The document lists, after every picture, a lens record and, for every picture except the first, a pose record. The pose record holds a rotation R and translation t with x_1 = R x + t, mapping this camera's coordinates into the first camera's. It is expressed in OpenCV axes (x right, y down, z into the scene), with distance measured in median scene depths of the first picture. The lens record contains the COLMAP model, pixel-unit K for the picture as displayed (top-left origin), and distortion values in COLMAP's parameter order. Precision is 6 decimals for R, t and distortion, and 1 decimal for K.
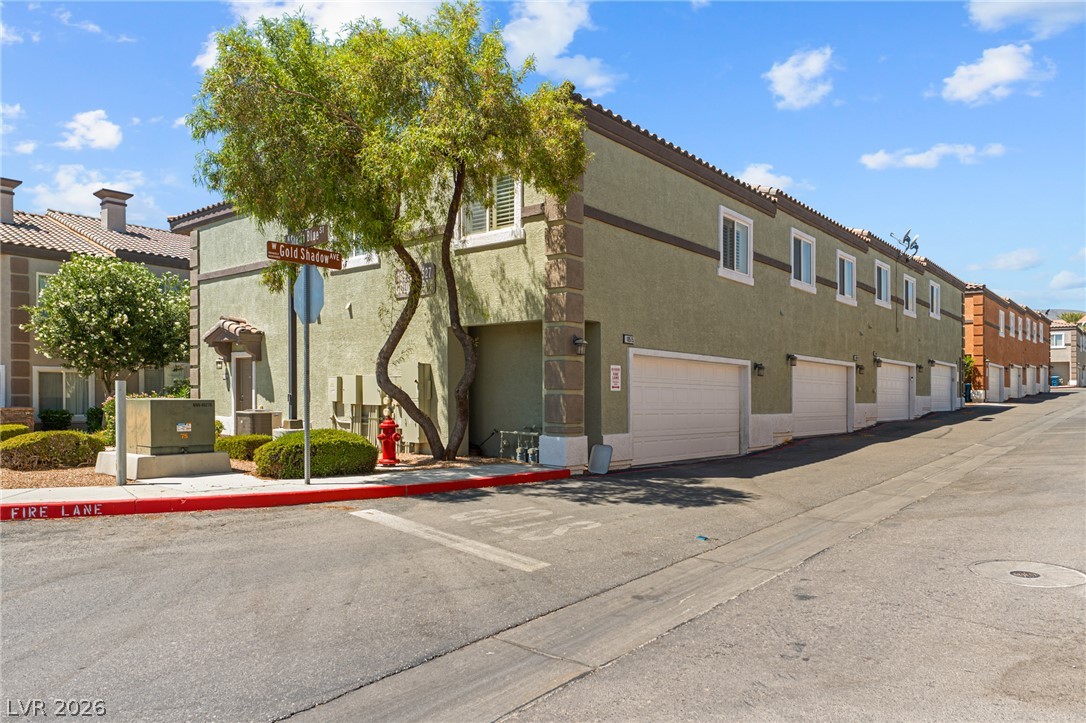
lens RADIAL K [[627.3, 0, 538.9], [0, 627.3, 395.5], [0, 0, 1]] dist [0.005374, -0.000636]
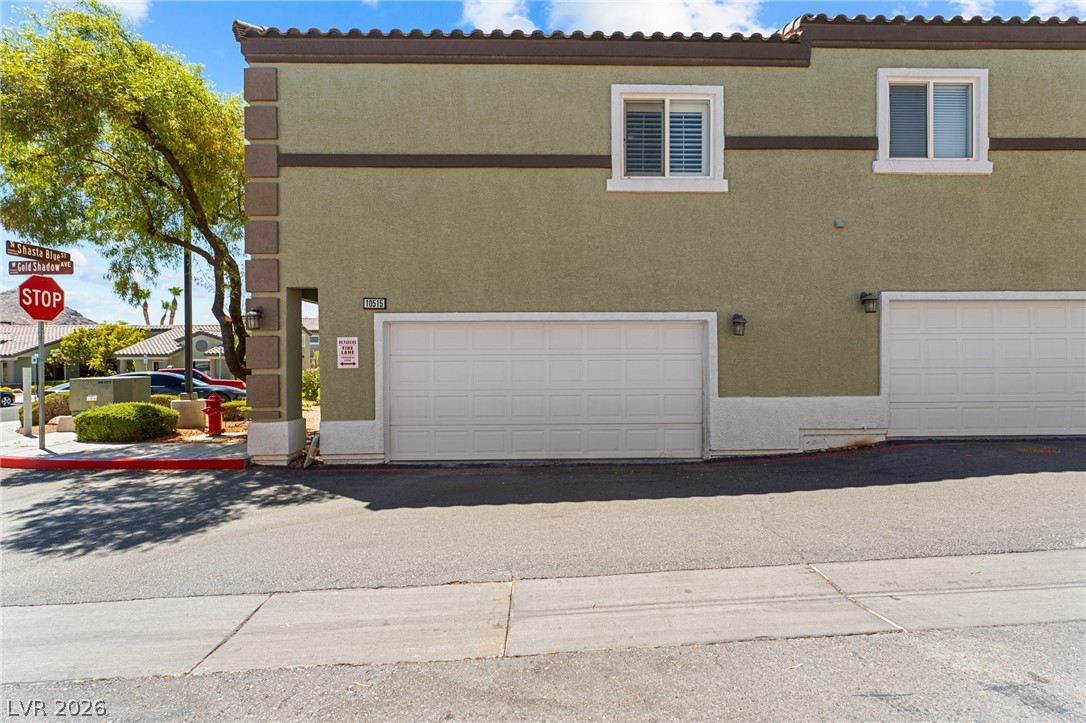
lens RADIAL K [[503.7, 0, 543.3], [0, 503.7, 368.3], [0, 0, 1]] dist [-0.002781, -0.000465]
pose [[0.720605, -0.001512, -0.693344, 0.643082], [0.016647, 0.999747, 0.015121, -0.011228], [0.693146, -0.022439, 0.720448, 0.590278]]
